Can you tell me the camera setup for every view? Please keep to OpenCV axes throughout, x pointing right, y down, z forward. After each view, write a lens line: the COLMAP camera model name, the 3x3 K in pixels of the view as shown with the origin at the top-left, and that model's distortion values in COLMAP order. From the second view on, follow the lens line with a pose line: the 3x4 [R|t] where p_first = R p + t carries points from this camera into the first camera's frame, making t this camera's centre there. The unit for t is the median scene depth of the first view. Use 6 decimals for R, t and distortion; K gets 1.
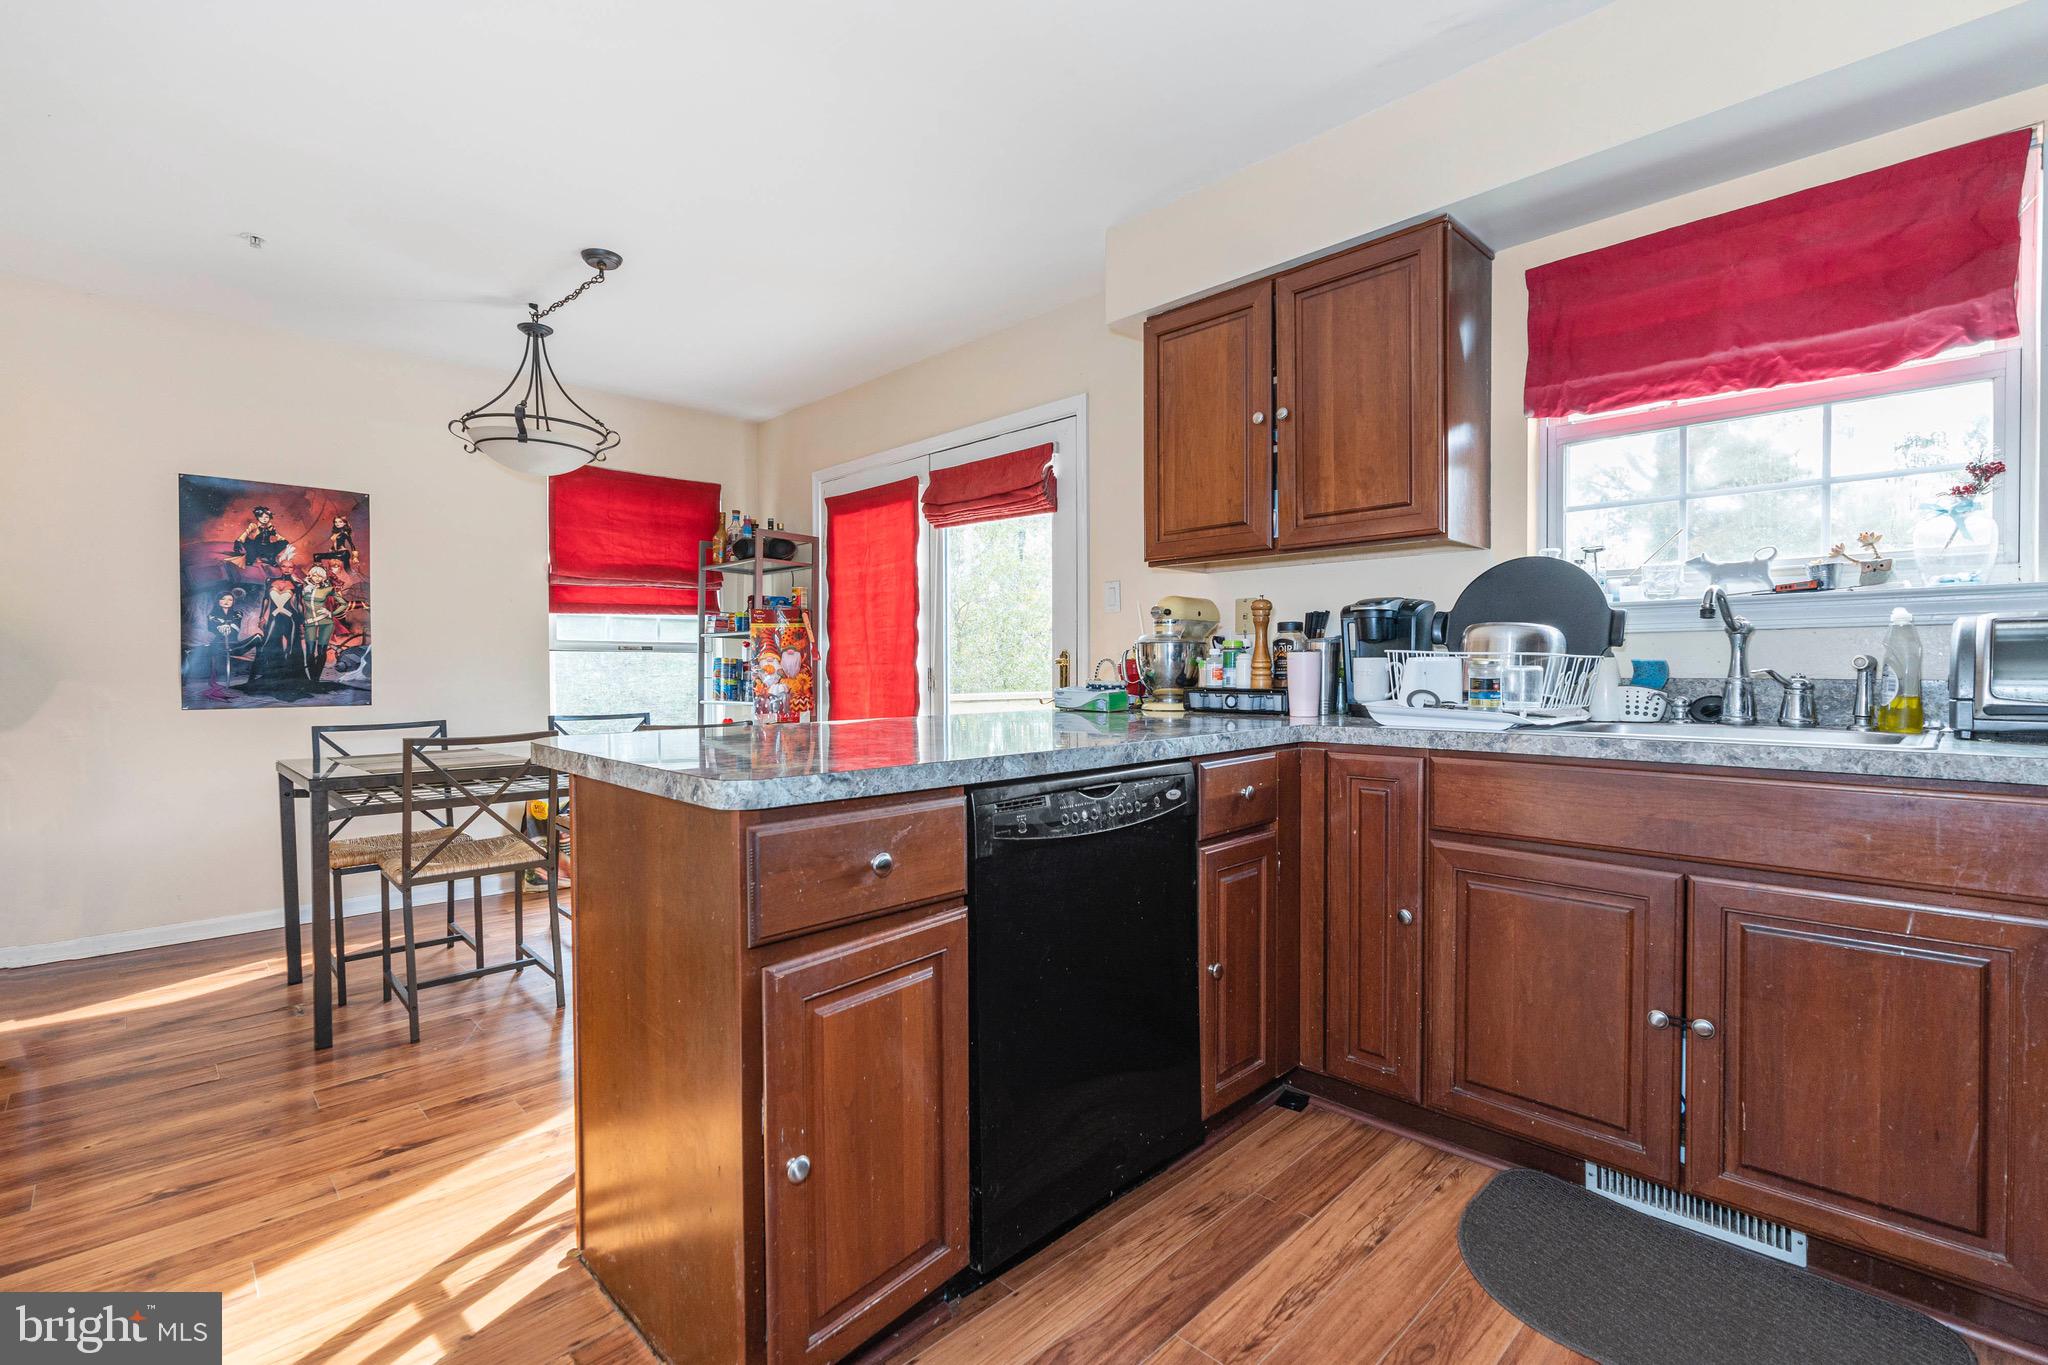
lens RADIAL K [[923.8, 0, 1026.0], [0, 923.8, 677.1], [0, 0, 1]] dist [-0.002646, 0.000559]
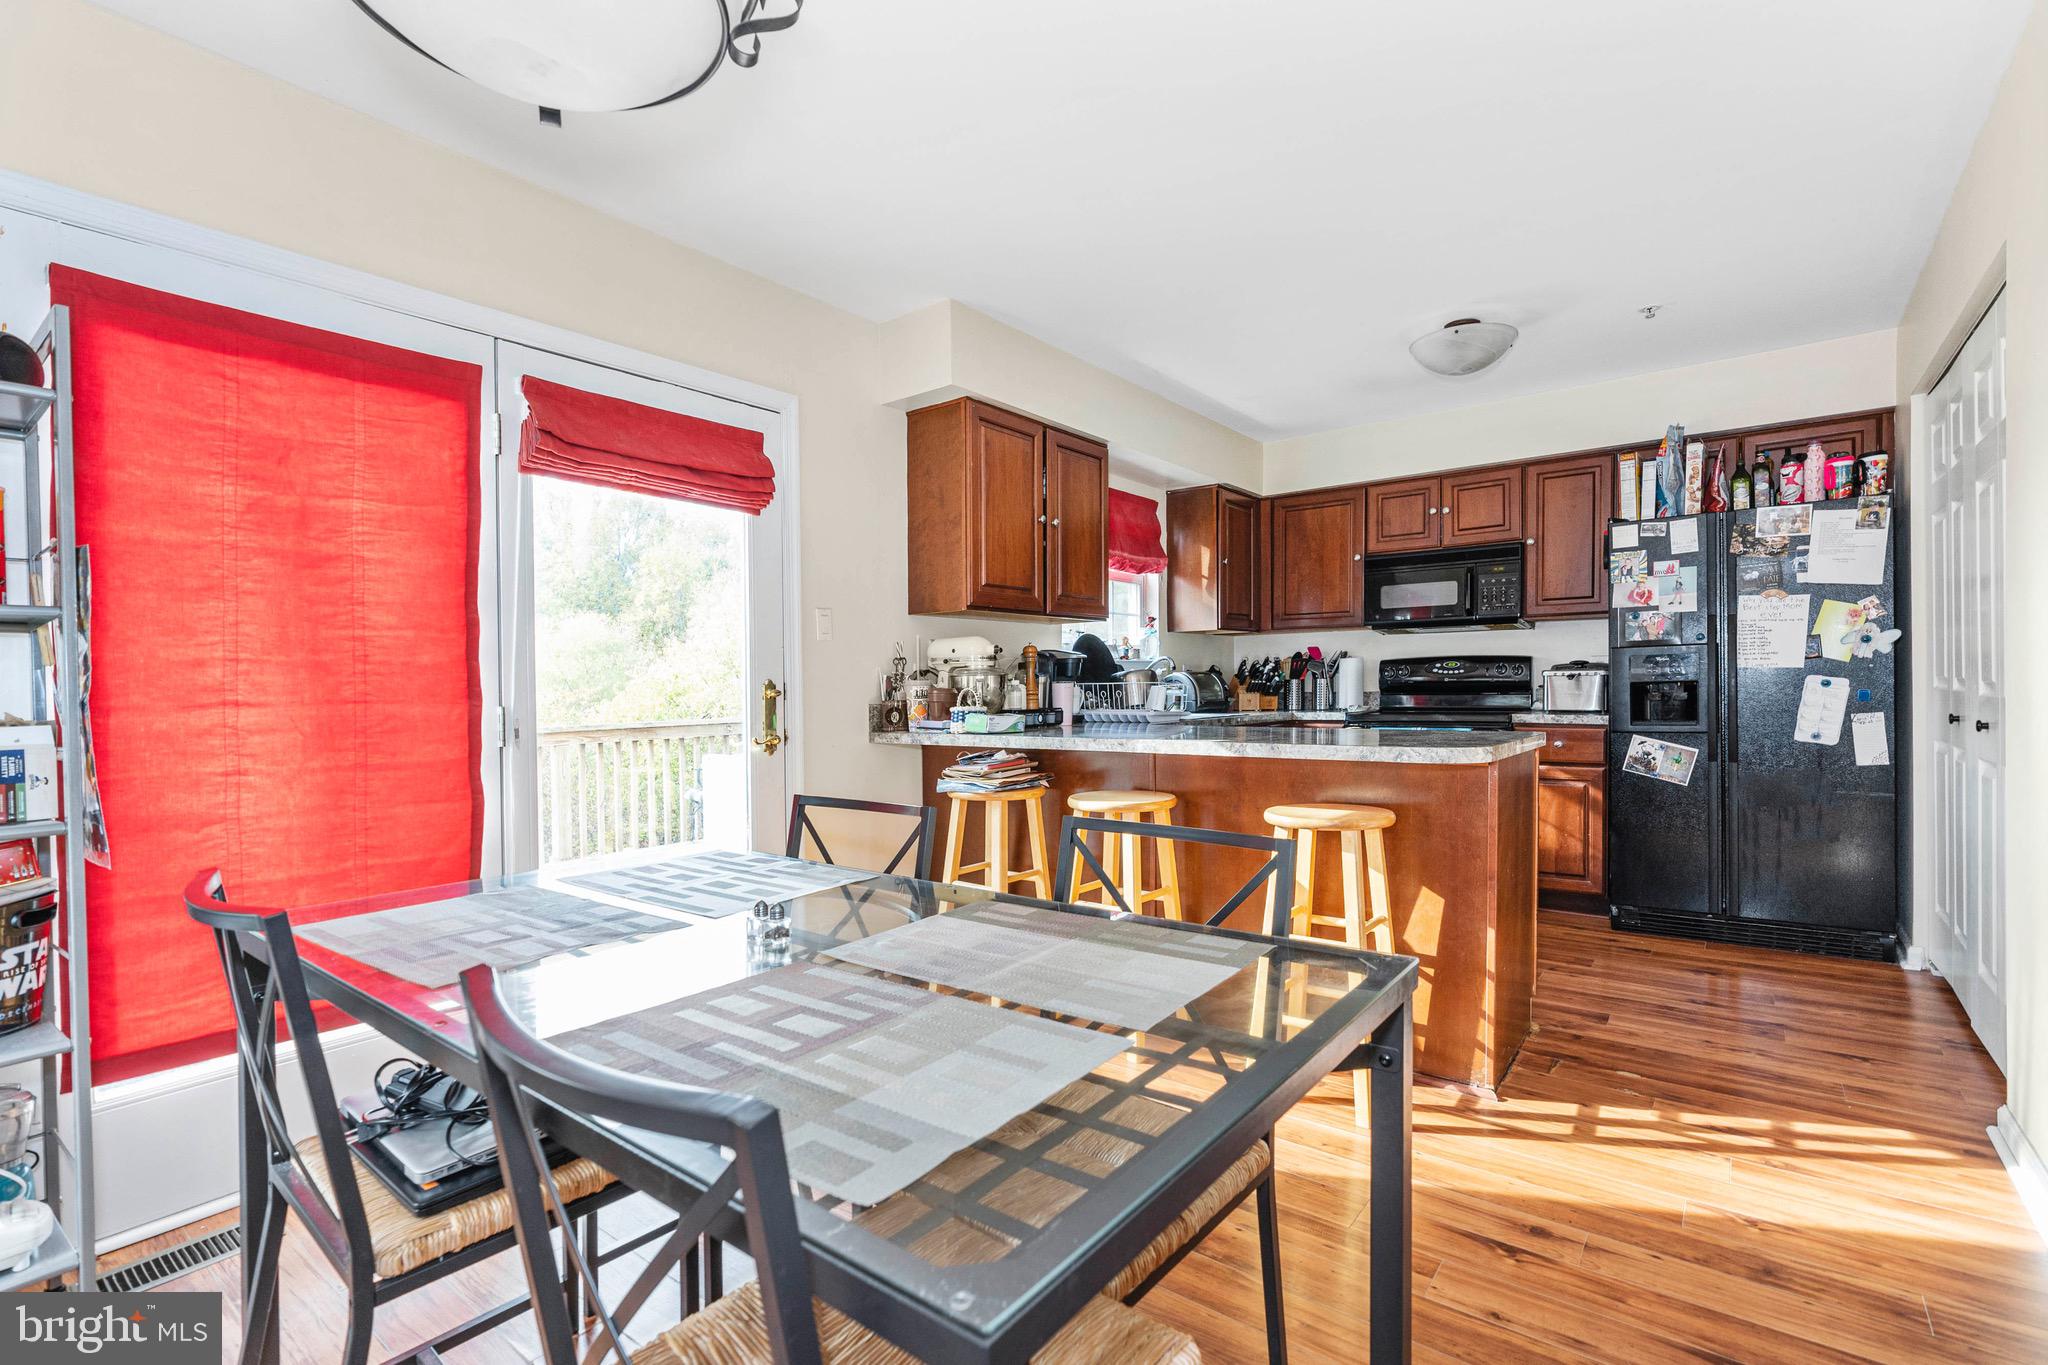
lens RADIAL K [[924.1, 0, 1028.1], [0, 924.1, 702.1], [0, 0, 1]] dist [-0.001515, 0.000437]
pose [[-0.129894, -0.011593, 0.991460, -1.067947], [0.029039, 0.999458, 0.015491, -0.018831], [-0.991103, 0.030803, -0.129487, 1.111778]]
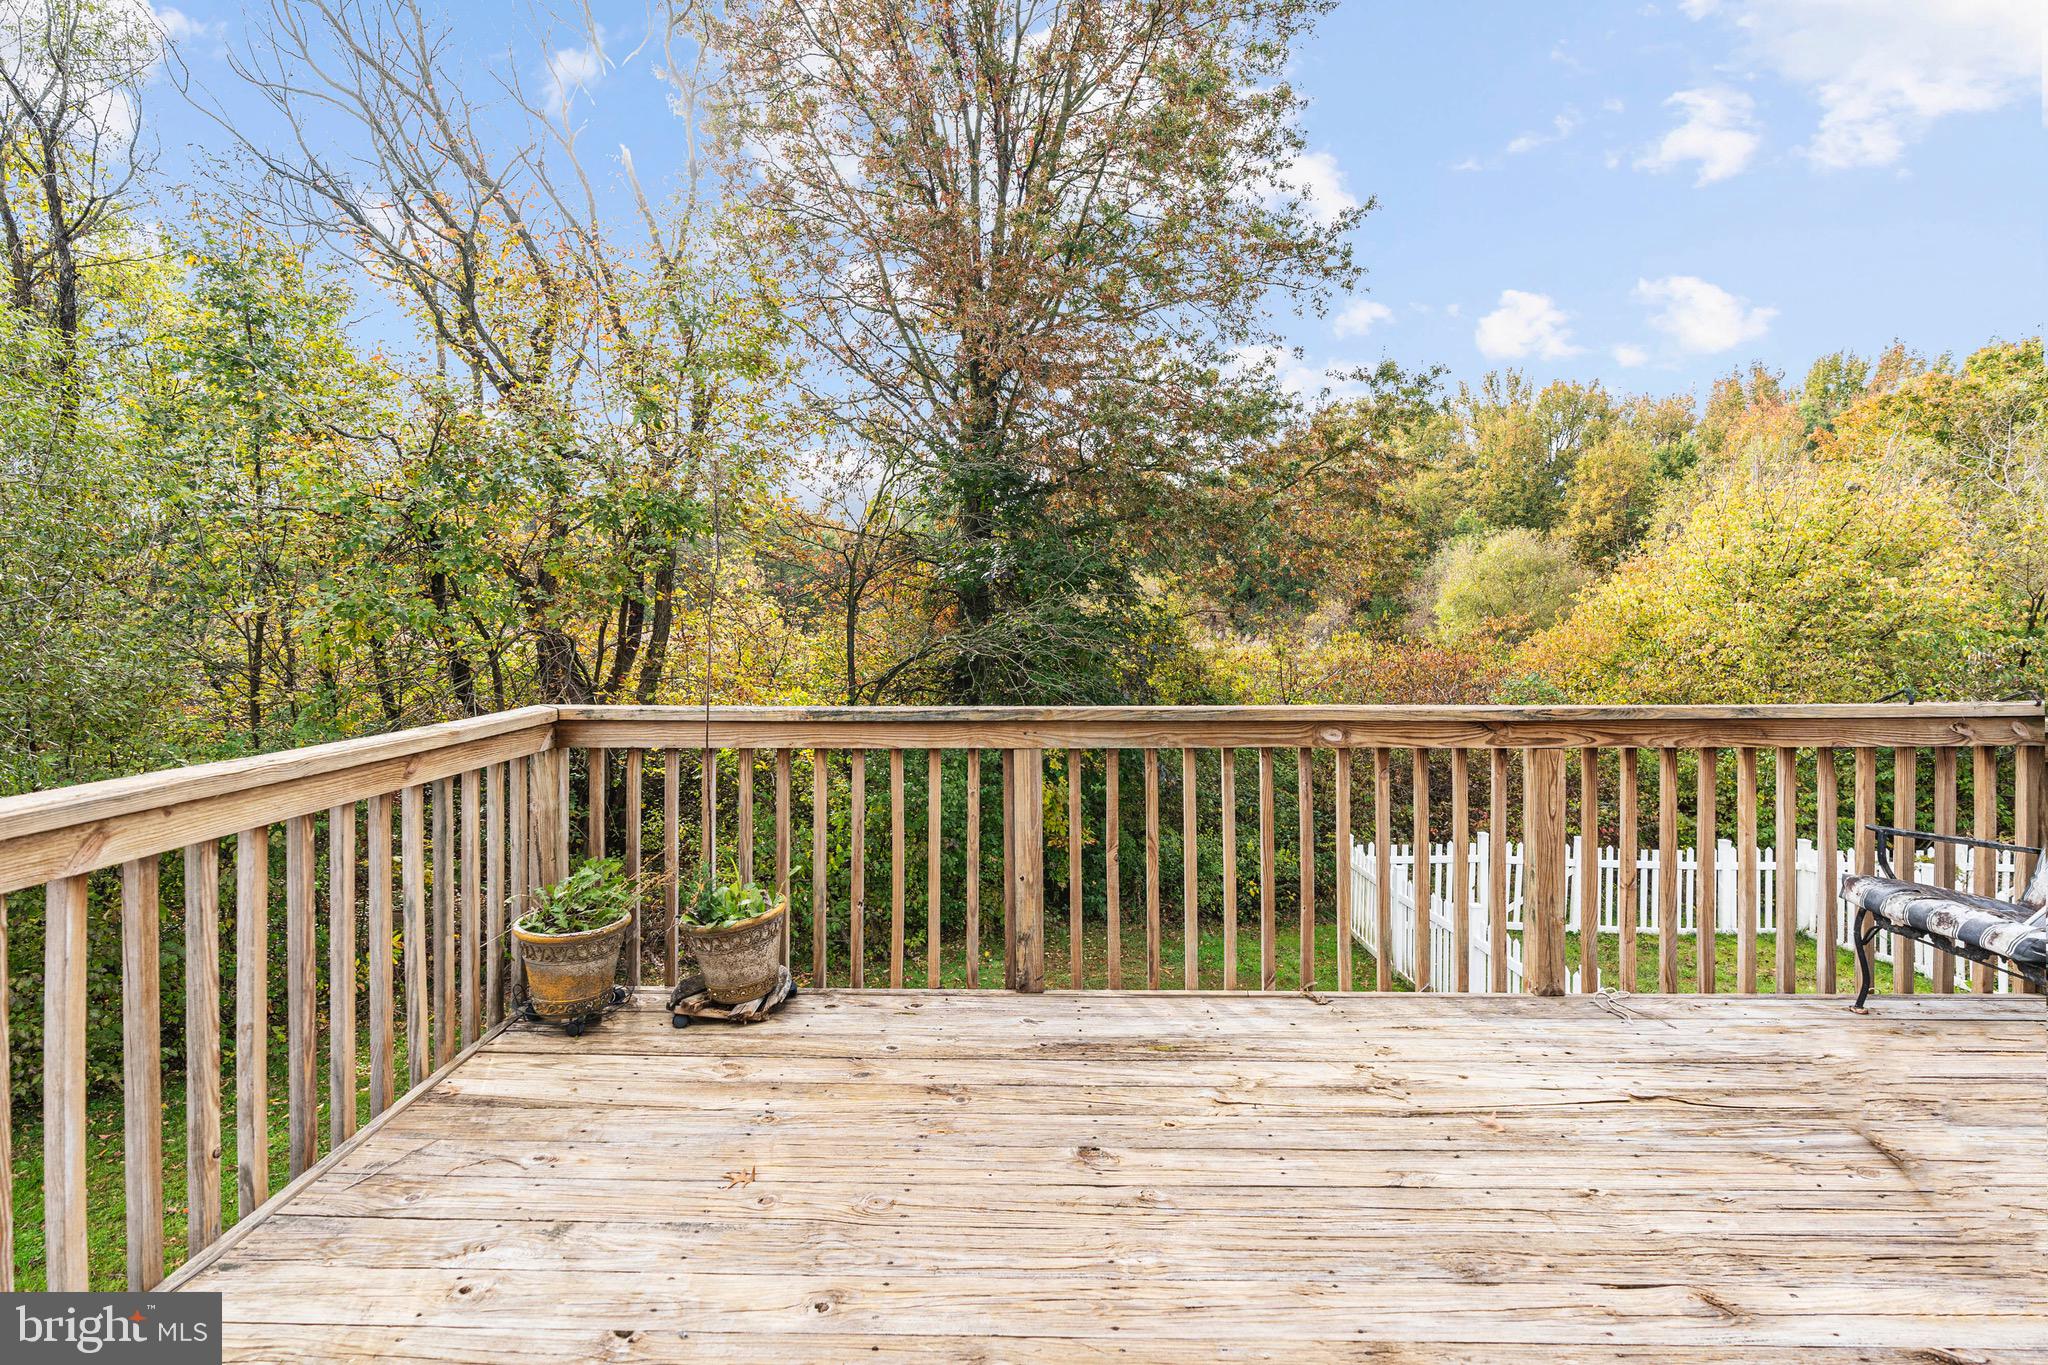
lens RADIAL K [[940.9, 0, 996.9], [0, 940.9, 623.8], [0, 0, 1]] dist [-0.005577, 0.000149]
pose [[0.724125, -0.002607, 0.689664, 0.103153], [0.011058, 0.999908, -0.007831, -0.055796], [-0.689580, 0.013297, 0.724087, 1.604063]]
